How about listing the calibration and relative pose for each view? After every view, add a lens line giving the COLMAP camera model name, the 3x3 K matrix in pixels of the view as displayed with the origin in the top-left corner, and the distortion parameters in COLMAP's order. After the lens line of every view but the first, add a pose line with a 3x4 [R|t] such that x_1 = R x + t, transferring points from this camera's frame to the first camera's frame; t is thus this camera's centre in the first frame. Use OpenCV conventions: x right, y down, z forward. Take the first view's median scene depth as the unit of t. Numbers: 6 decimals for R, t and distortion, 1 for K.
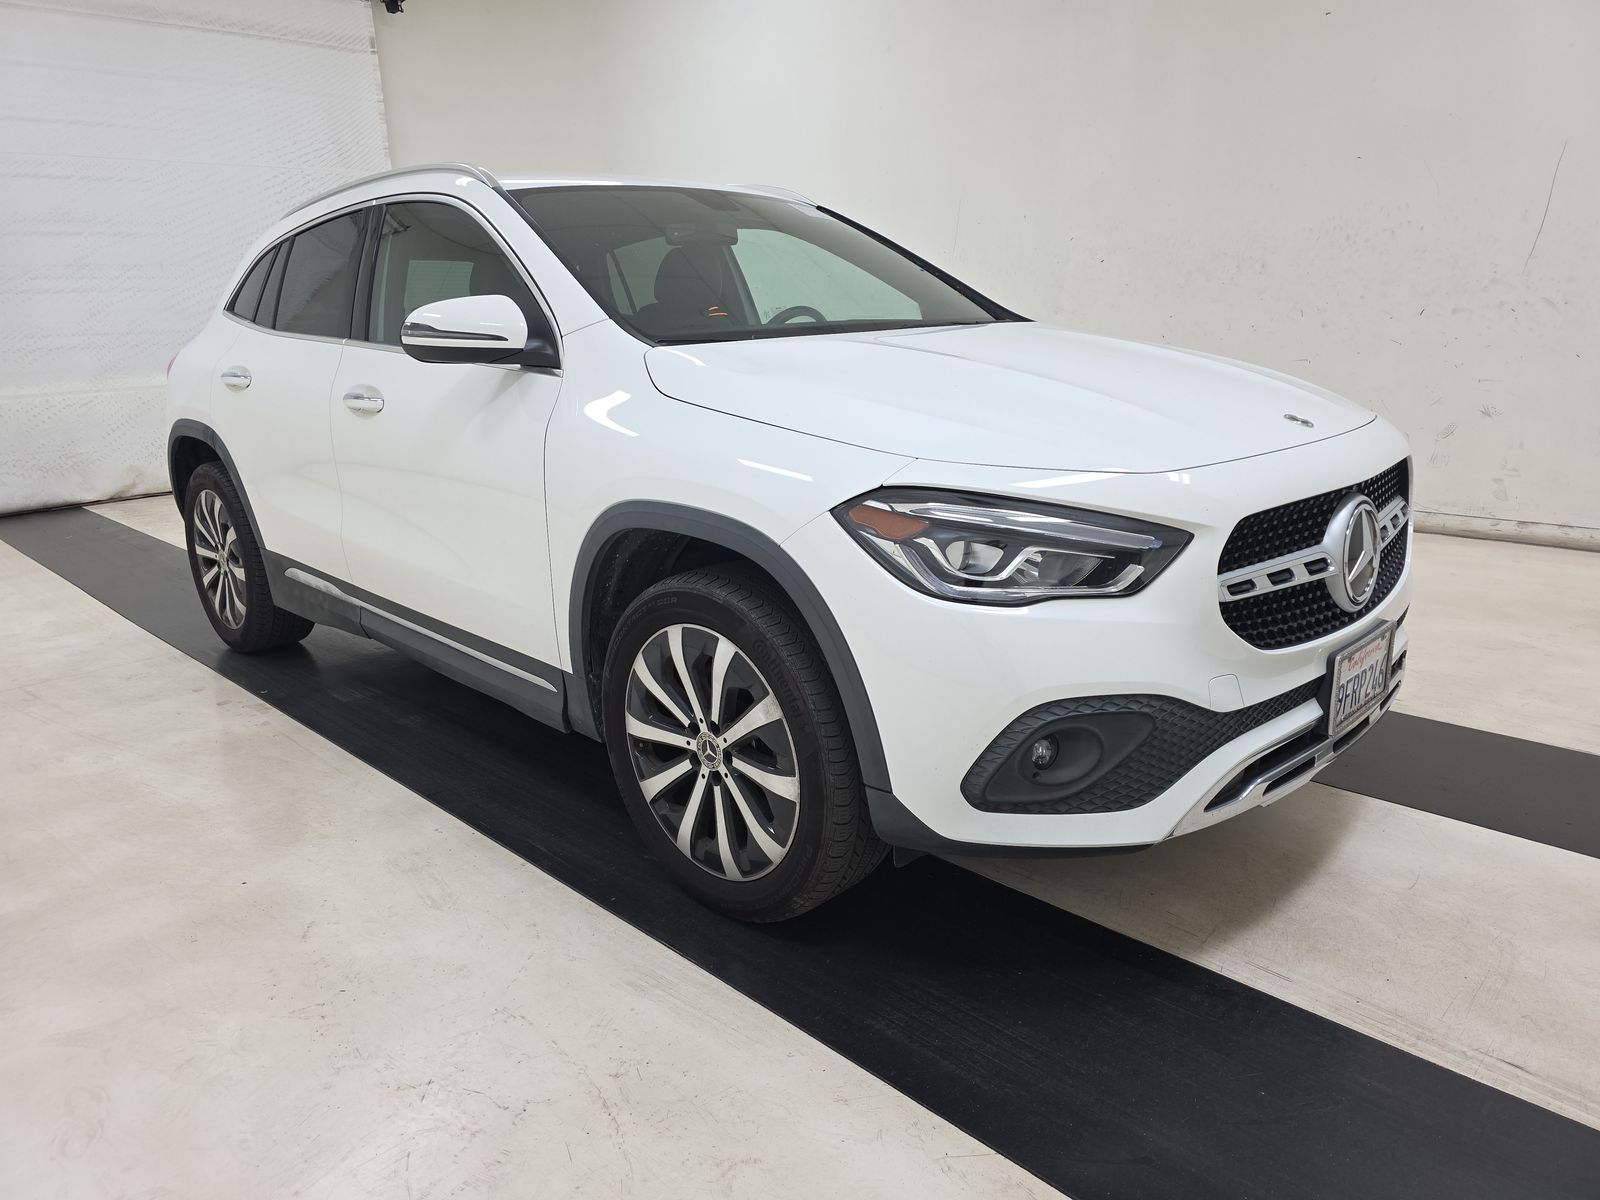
lens RADIAL K [[1159.0, 0, 800.0], [0, 1159.0, 600.0], [0, 0, 1]] dist [0.058467, -0.091454]
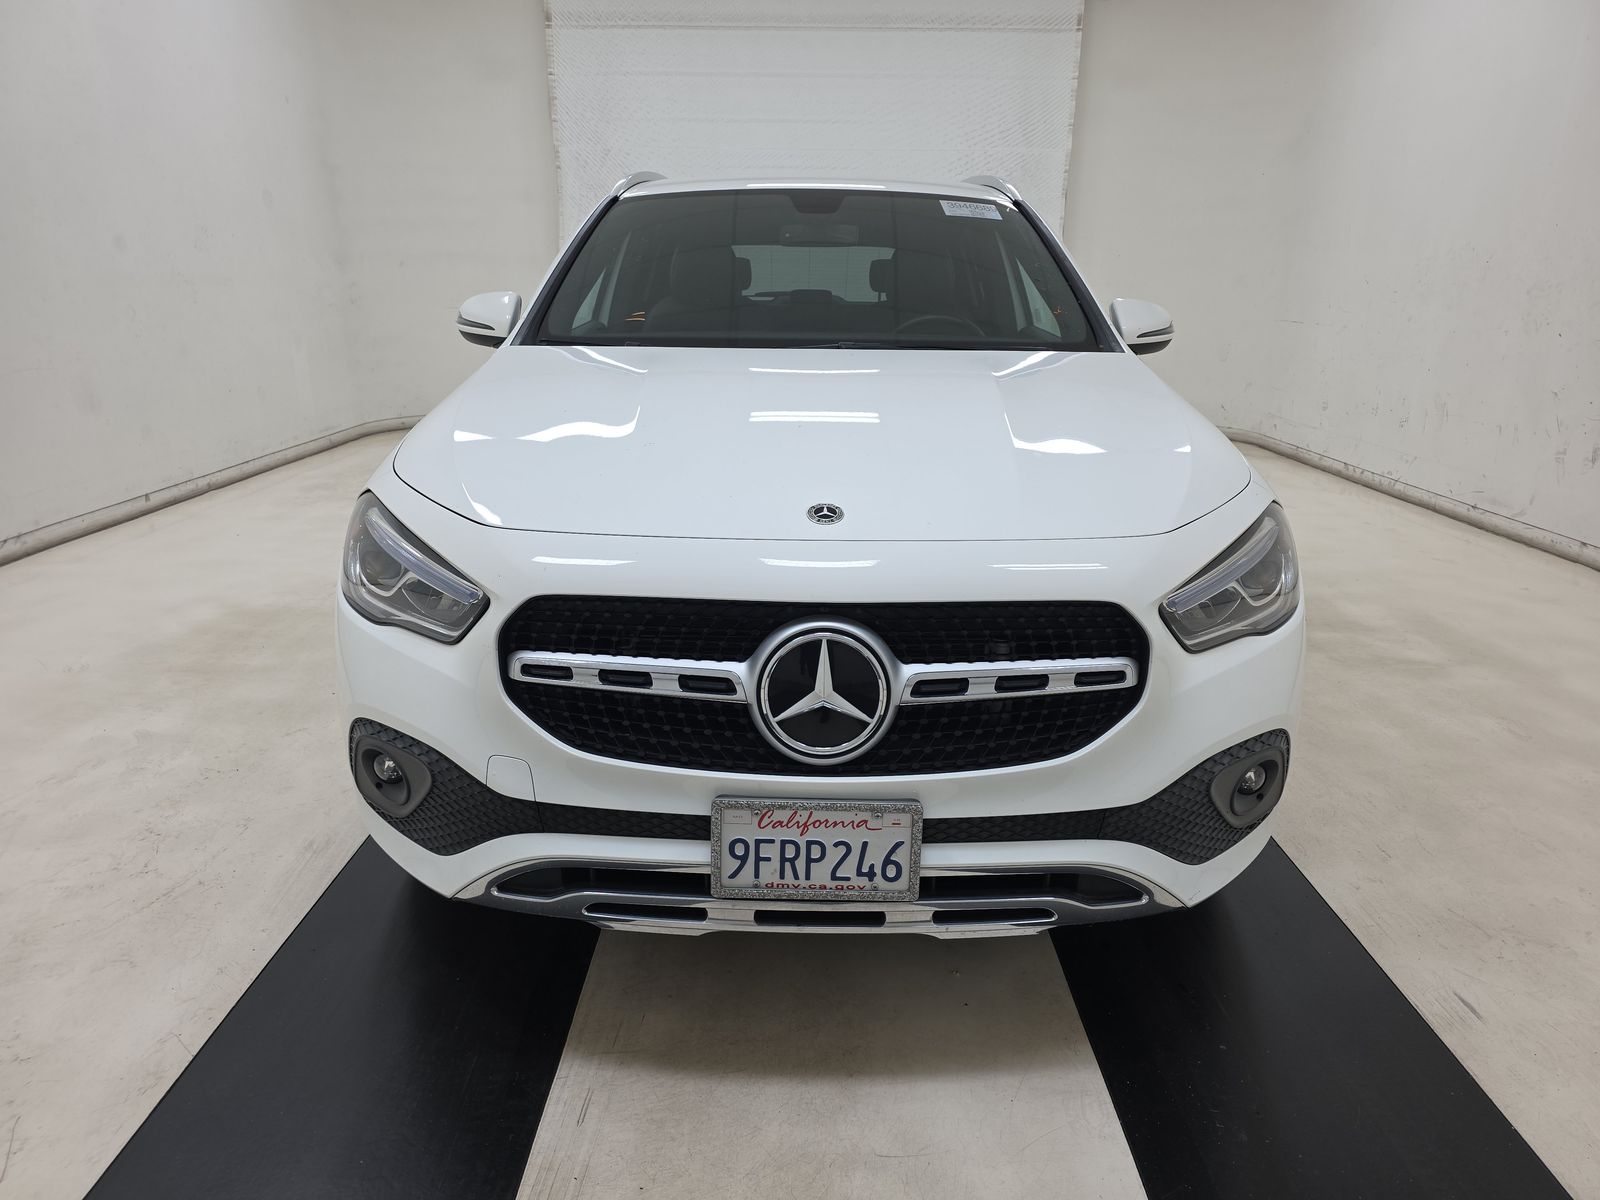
lens RADIAL K [[1159.0, 0, 800.0], [0, 1159.0, 600.0], [0, 0, 1]] dist [0.058467, -0.091454]
pose [[0.659865, 0.235084, -0.713662, 0.356555], [-0.207517, 0.969873, 0.127608, -0.069167], [0.722160, 0.063893, 0.688769, 0.162442]]
